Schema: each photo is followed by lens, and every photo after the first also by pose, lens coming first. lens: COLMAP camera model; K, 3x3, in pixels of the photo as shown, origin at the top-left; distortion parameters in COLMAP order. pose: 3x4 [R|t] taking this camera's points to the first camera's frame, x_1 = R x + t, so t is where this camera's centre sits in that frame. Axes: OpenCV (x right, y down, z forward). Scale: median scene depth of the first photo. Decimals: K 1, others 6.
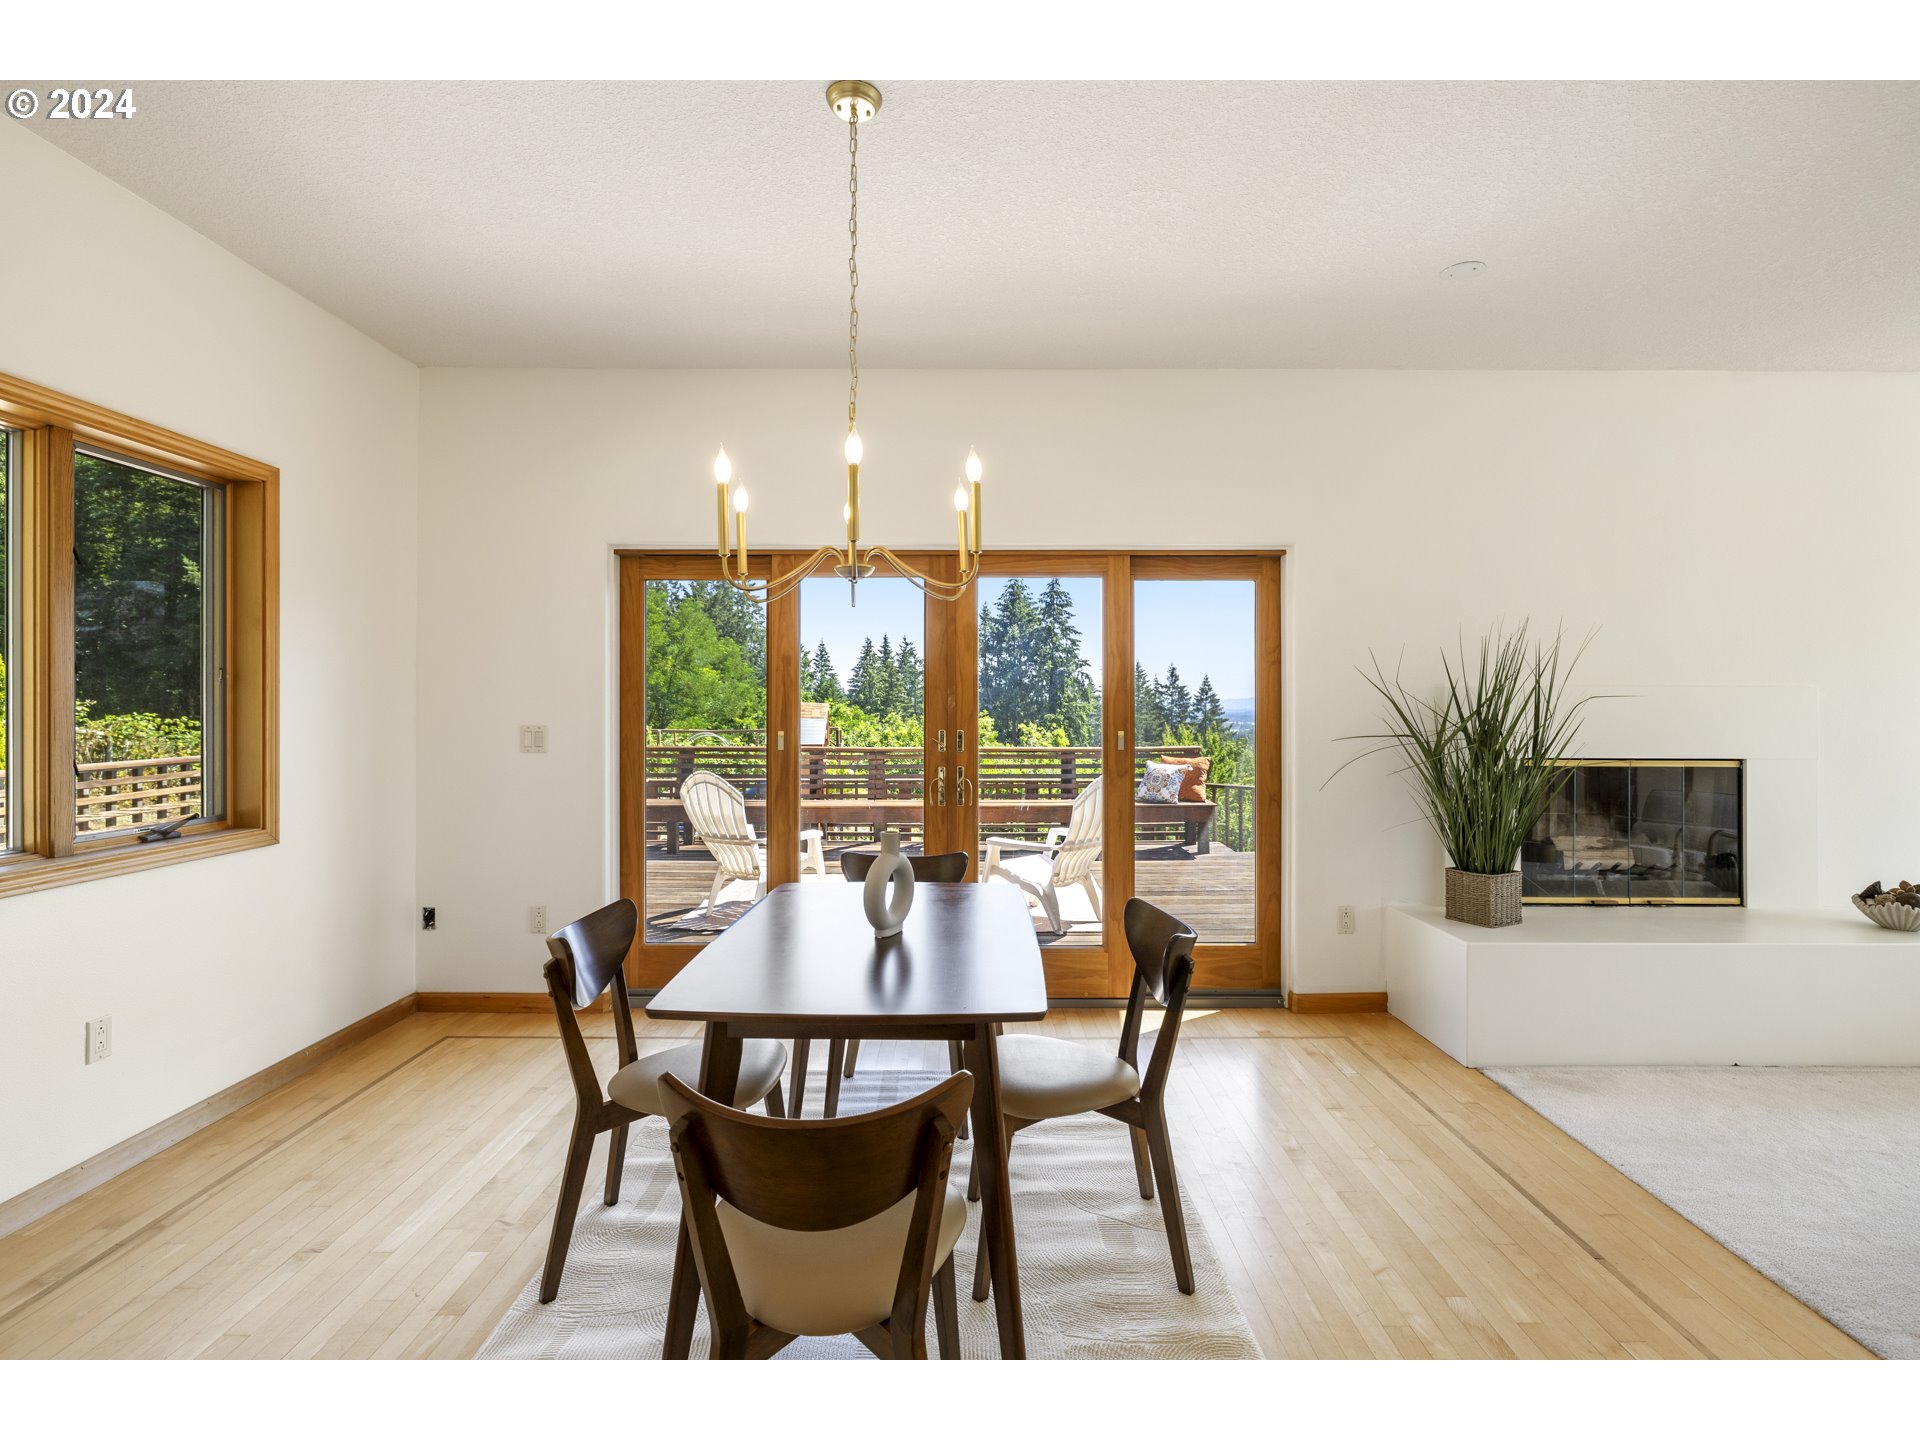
lens RADIAL K [[914.0, 0, 971.2], [0, 914.0, 707.9], [0, 0, 1]] dist [-0.003272, 0.000948]
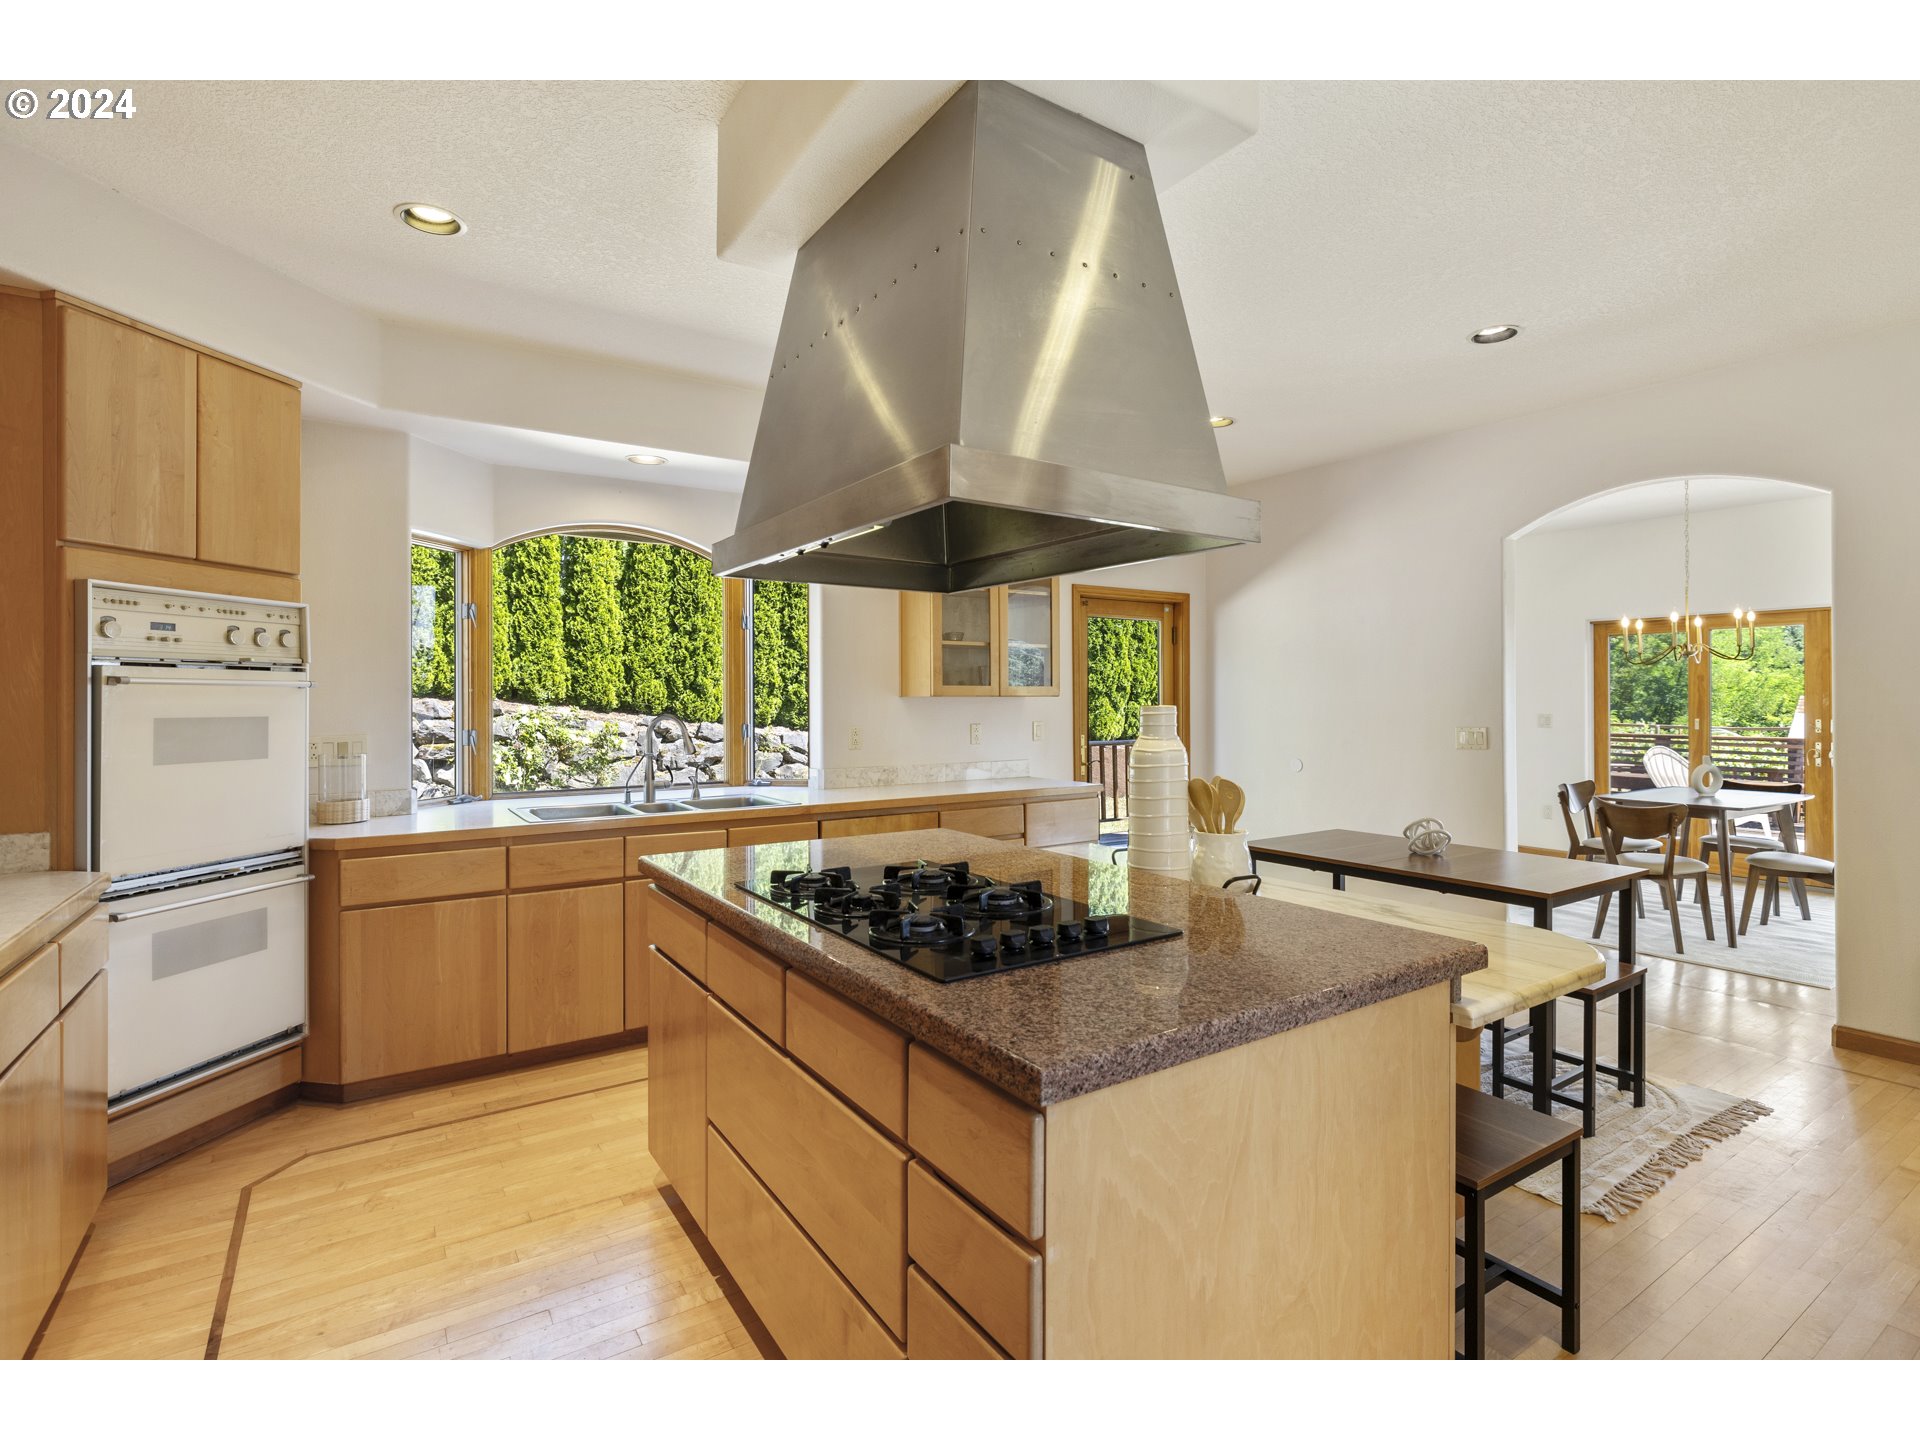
lens RADIAL K [[914.0, 0, 971.6], [0, 914.0, 703.8], [0, 0, 1]] dist [-0.003272, 0.000948]
pose [[0.552571, -0.000378, -0.833466, 0.033183], [0.000835, 1.000000, 0.000101, -0.000243], [0.833465, -0.000752, 0.552571, -0.077363]]
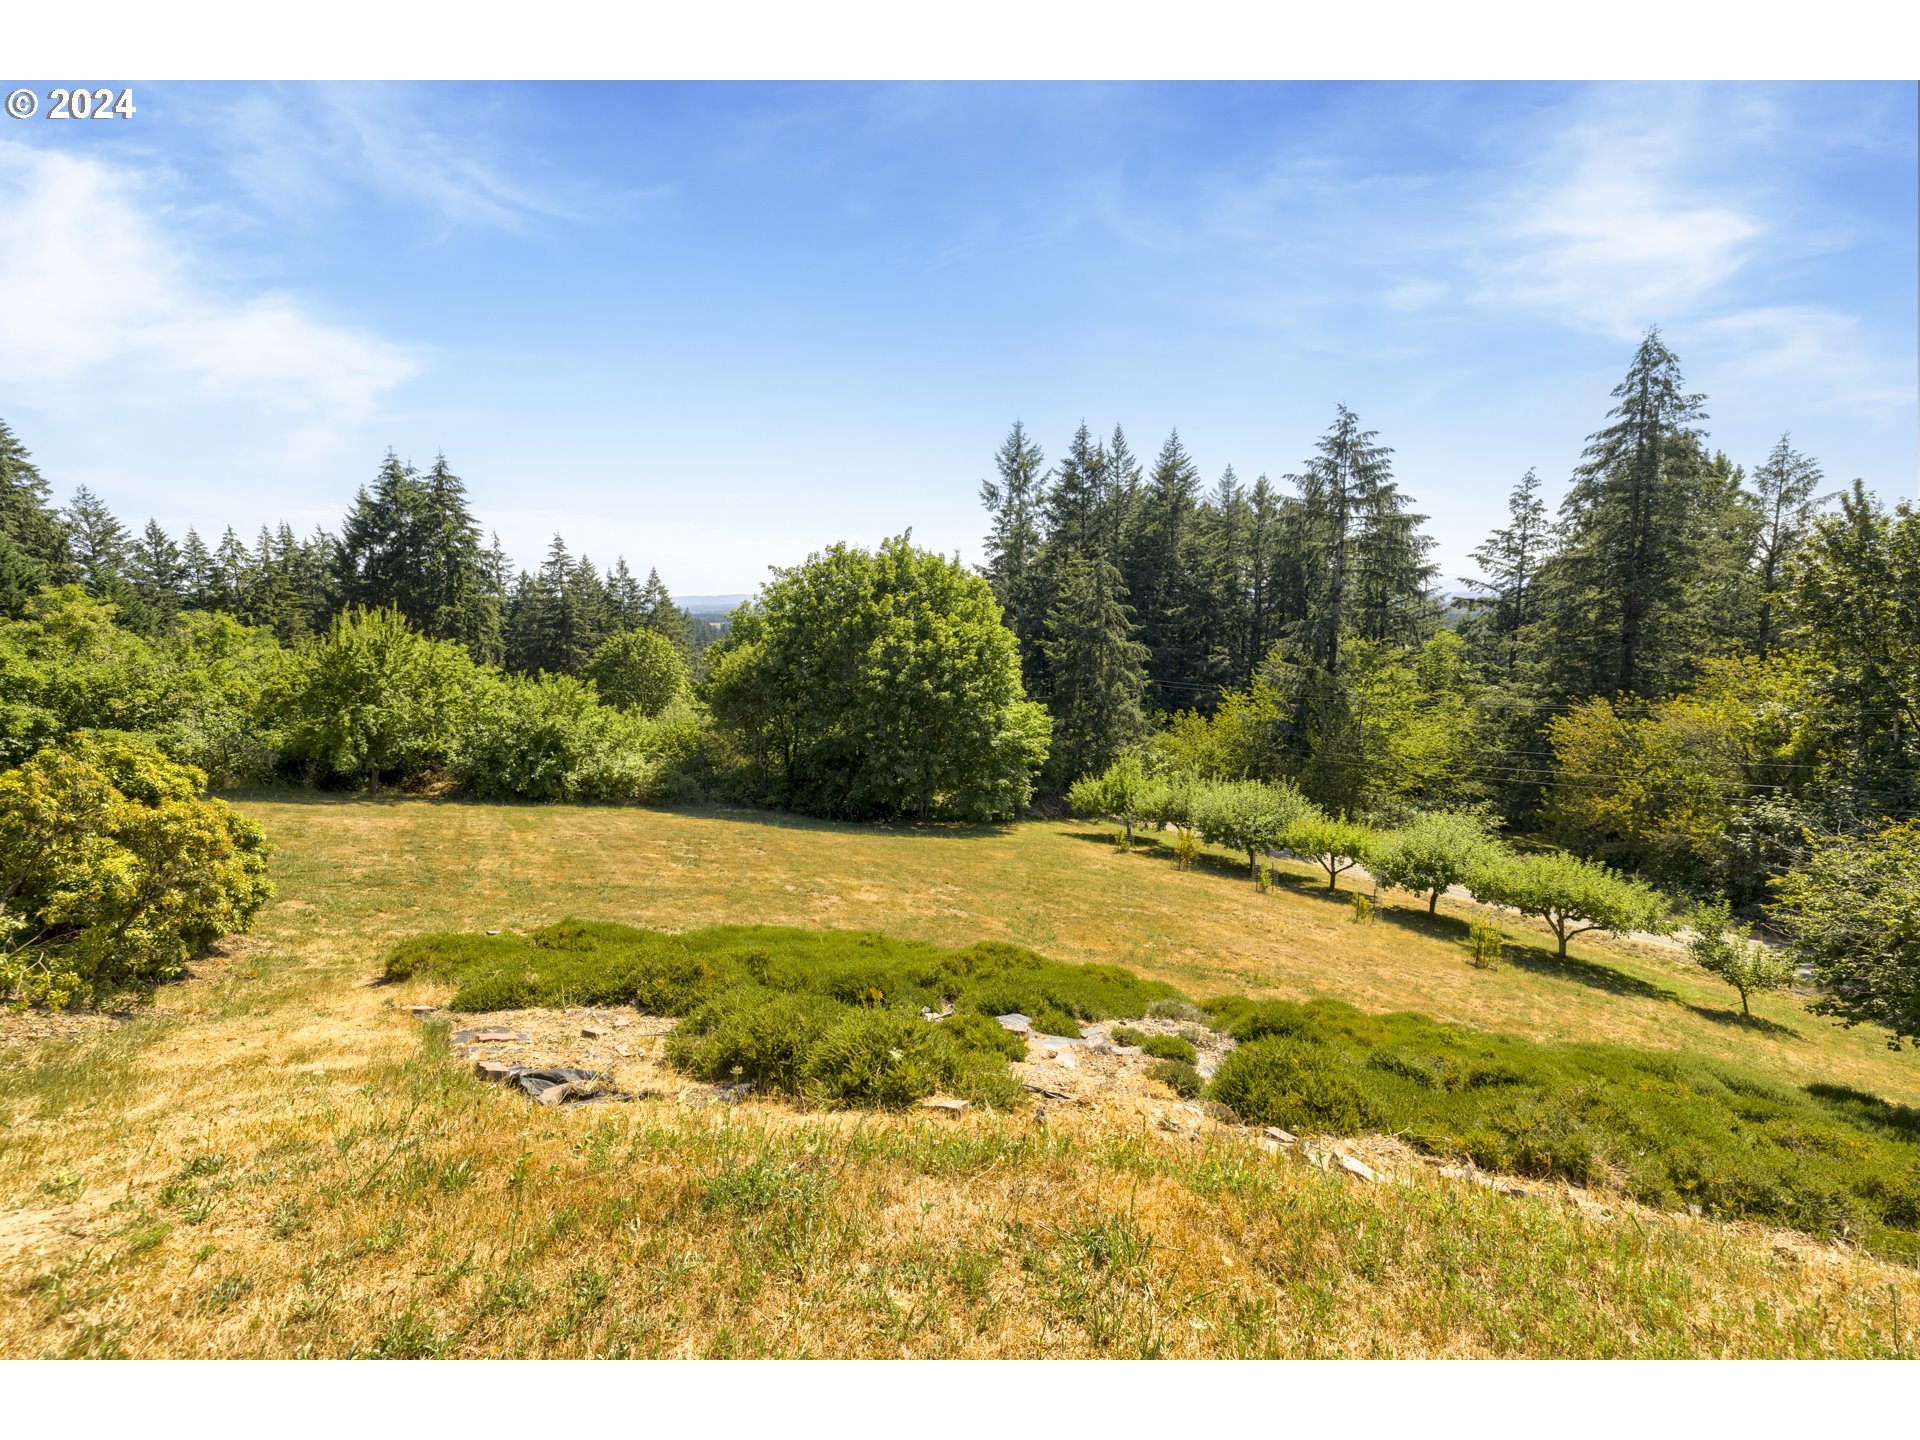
lens RADIAL K [[800.6, 0, 967.5], [0, 800.6, 711.2], [0, 0, 1]] dist [0.000471, 0.000247]
pose [[0.865174, -0.090250, 0.493284, 0.251521], [0.023305, 0.989845, 0.140224, 0.017671], [-0.500930, -0.109822, 0.858492, 0.004267]]
